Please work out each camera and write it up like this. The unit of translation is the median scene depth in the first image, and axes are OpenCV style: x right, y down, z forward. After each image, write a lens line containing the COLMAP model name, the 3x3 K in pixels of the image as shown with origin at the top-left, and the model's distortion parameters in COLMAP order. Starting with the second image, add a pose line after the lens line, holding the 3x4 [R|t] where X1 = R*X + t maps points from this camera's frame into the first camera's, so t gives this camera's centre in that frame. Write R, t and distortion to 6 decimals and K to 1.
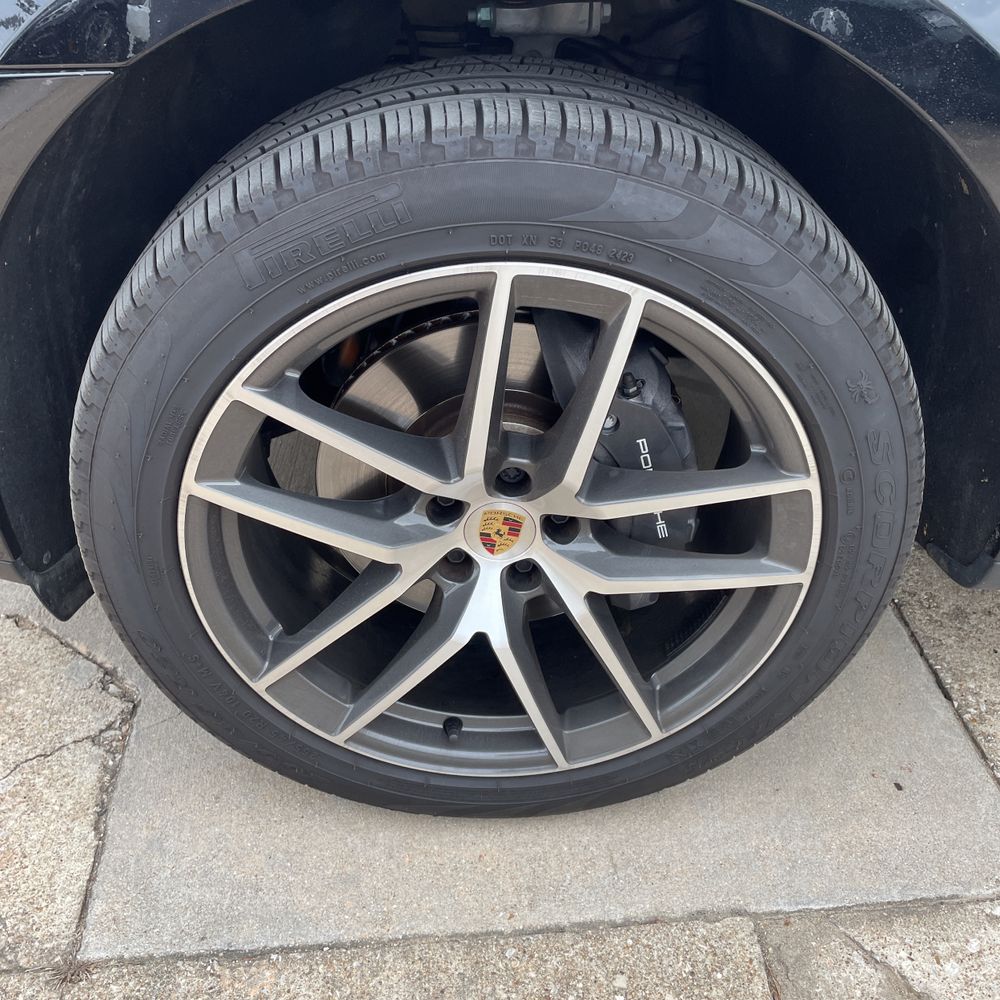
lens RADIAL K [[994.8, 0, 505.4], [0, 994.8, 462.7], [0, 0, 1]] dist [0.008904, -0.017712]
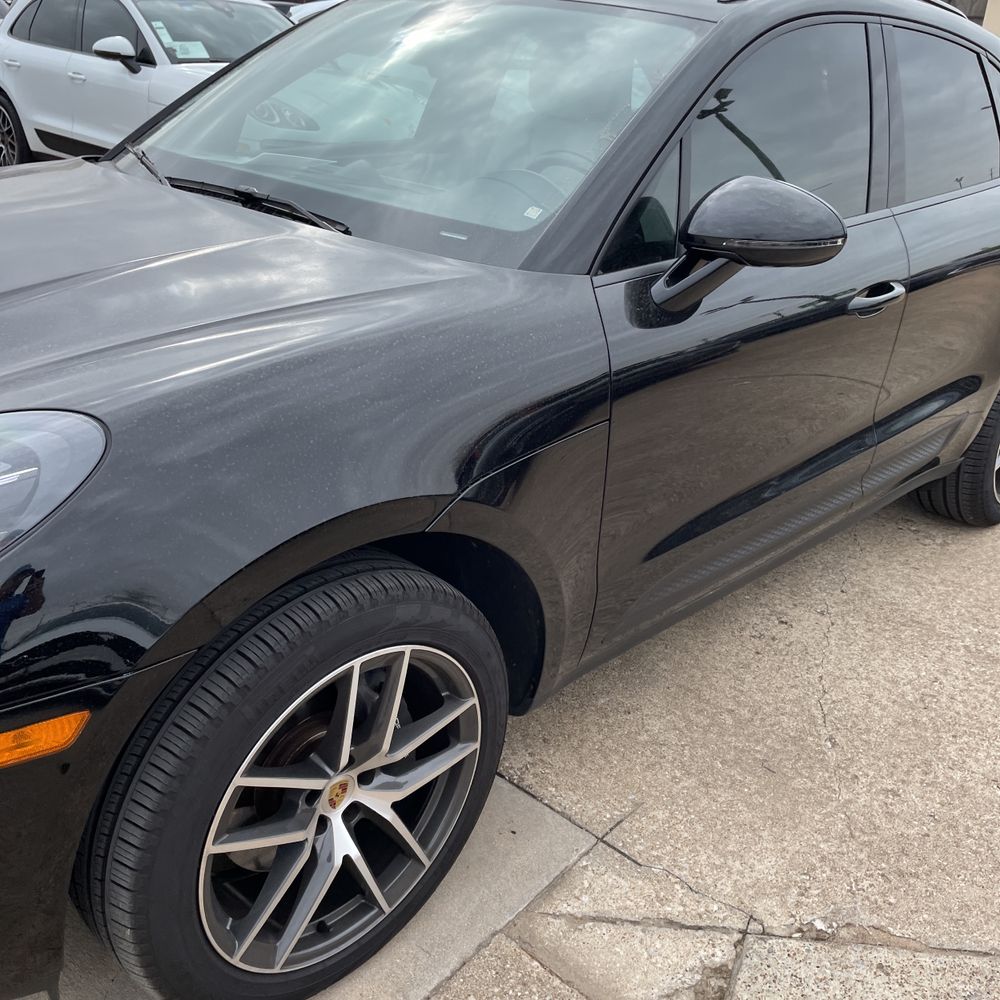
lens RADIAL K [[976.0, 0, 500.0], [0, 976.0, 500.0], [0, 0, 1]] dist [0.075554, -0.088060]
pose [[0.712485, -0.261989, 0.650943, -0.792936], [0.344206, 0.938893, 0.001133, -0.321205], [-0.611463, 0.223251, 0.759126, -0.610427]]
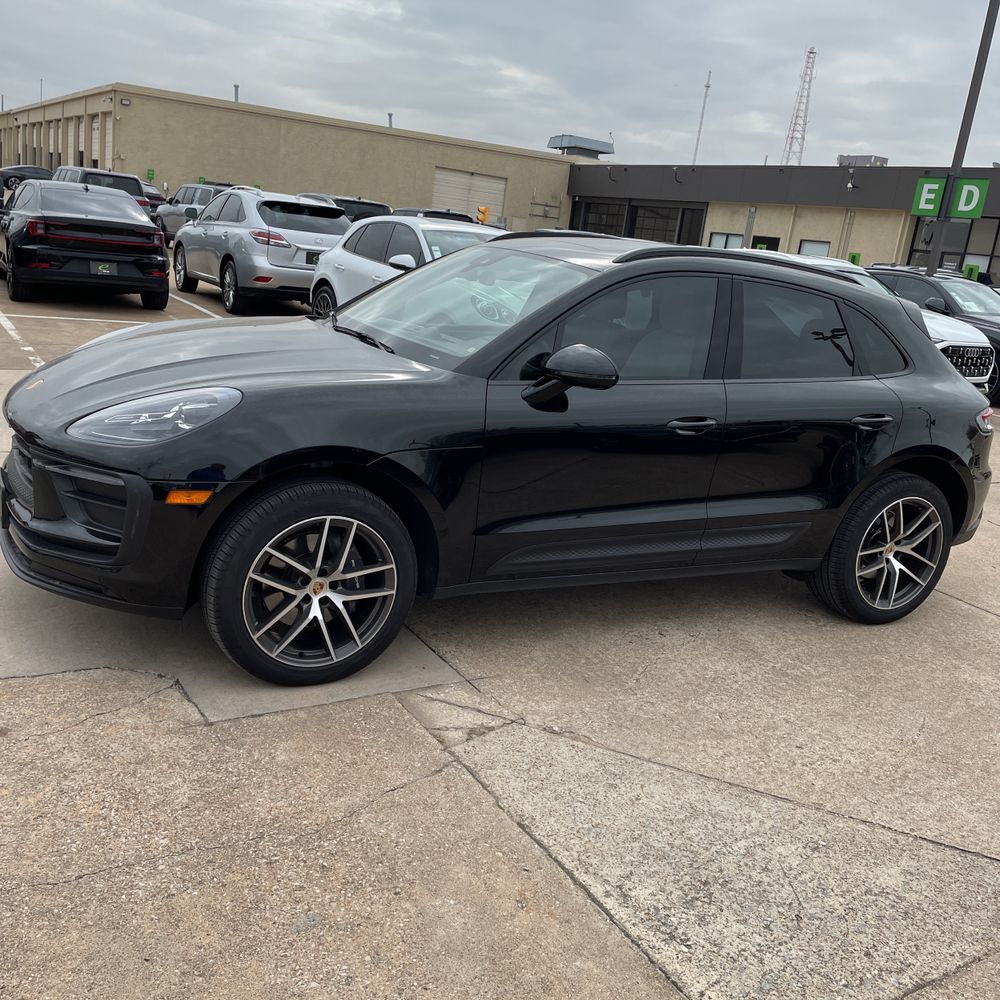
lens RADIAL K [[958.2, 0, 514.3], [0, 958.2, 505.0], [0, 0, 1]] dist [0.088088, -0.102042]
pose [[0.878139, -0.027285, 0.477627, -1.101841], [0.163140, 0.955609, -0.245350, 0.794094], [-0.449730, 0.293372, 0.843609, -2.563347]]
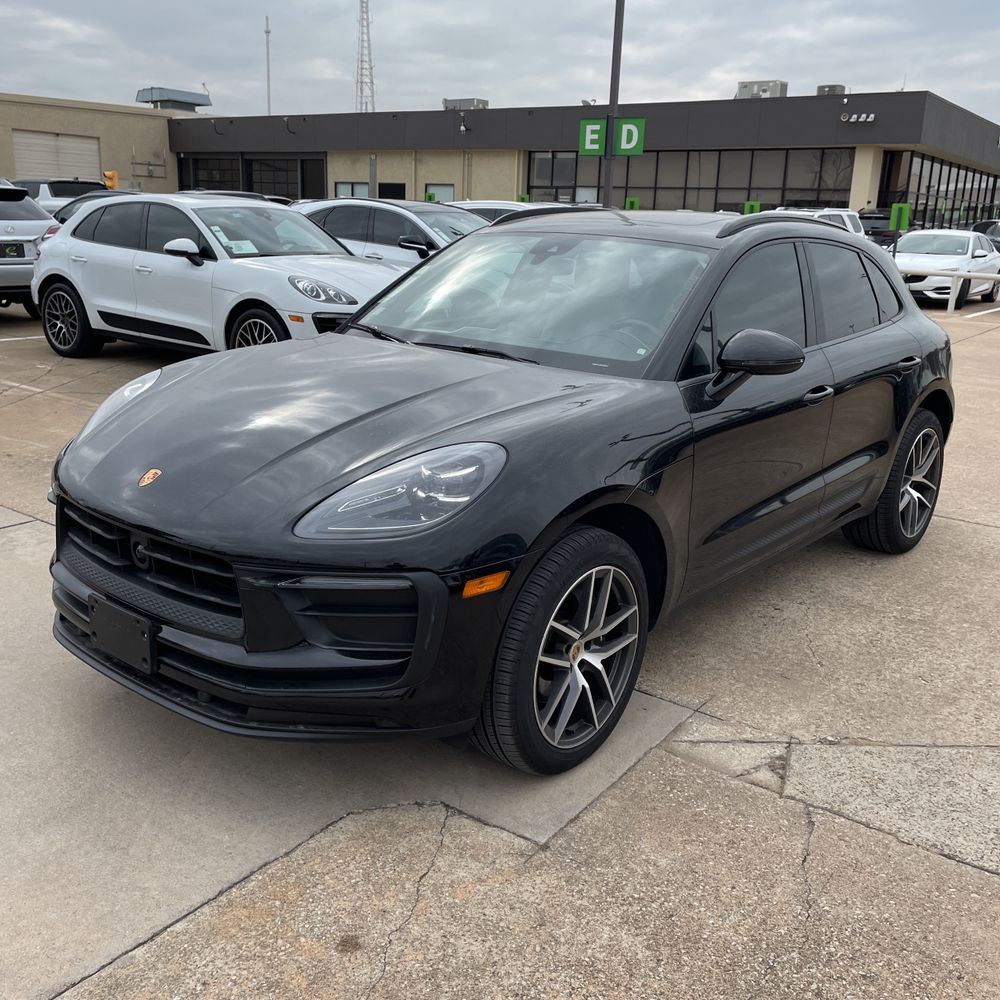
lens RADIAL K [[956.1, 0, 514.0], [0, 956.1, 487.4], [0, 0, 1]] dist [0.085965, -0.098530]
pose [[0.644567, -0.186634, 0.741418, -2.383515], [0.398320, 0.909717, -0.117288, -0.138030], [-0.652591, 0.370922, 0.660714, -1.167829]]
